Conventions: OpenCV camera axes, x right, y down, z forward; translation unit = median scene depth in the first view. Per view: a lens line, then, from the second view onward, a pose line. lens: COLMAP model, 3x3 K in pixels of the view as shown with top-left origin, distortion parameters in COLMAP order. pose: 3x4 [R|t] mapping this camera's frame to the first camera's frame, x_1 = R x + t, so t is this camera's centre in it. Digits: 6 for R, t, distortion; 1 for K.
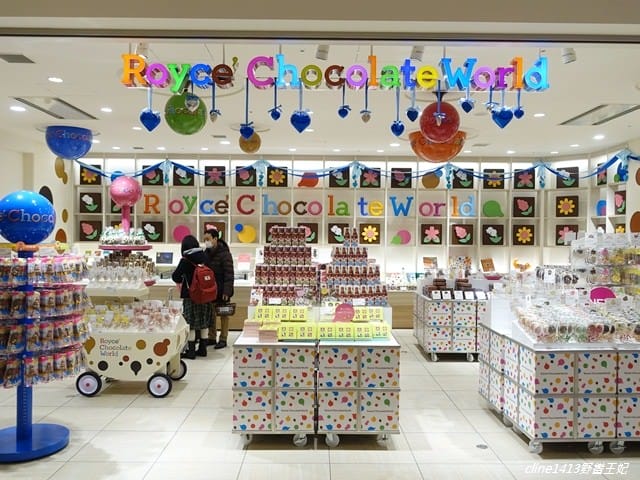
lens RADIAL K [[556.3, 0, 320.0], [0, 556.3, 240.0], [0, 0, 1]] dist [-0.001745, 0.002737]
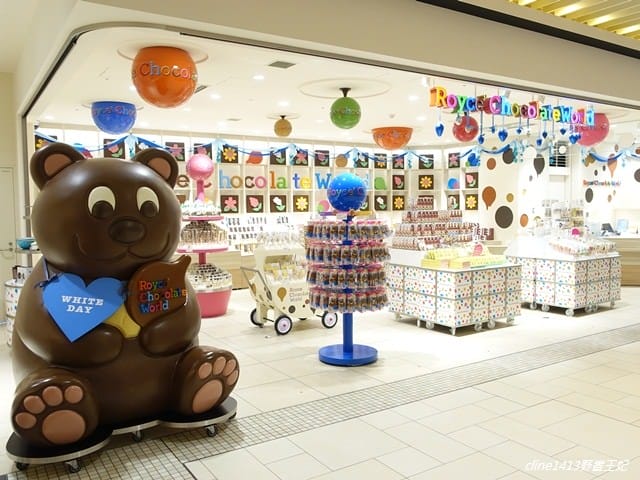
lens RADIAL K [[556.3, 0, 320.0], [0, 556.3, 240.0], [0, 0, 1]] dist [-0.001745, 0.002737]
pose [[0.839821, -0.050492, 0.540511, -0.542294], [0.021802, 0.997999, 0.059354, -0.003000], [-0.542426, -0.038062, 0.839241, -0.049871]]
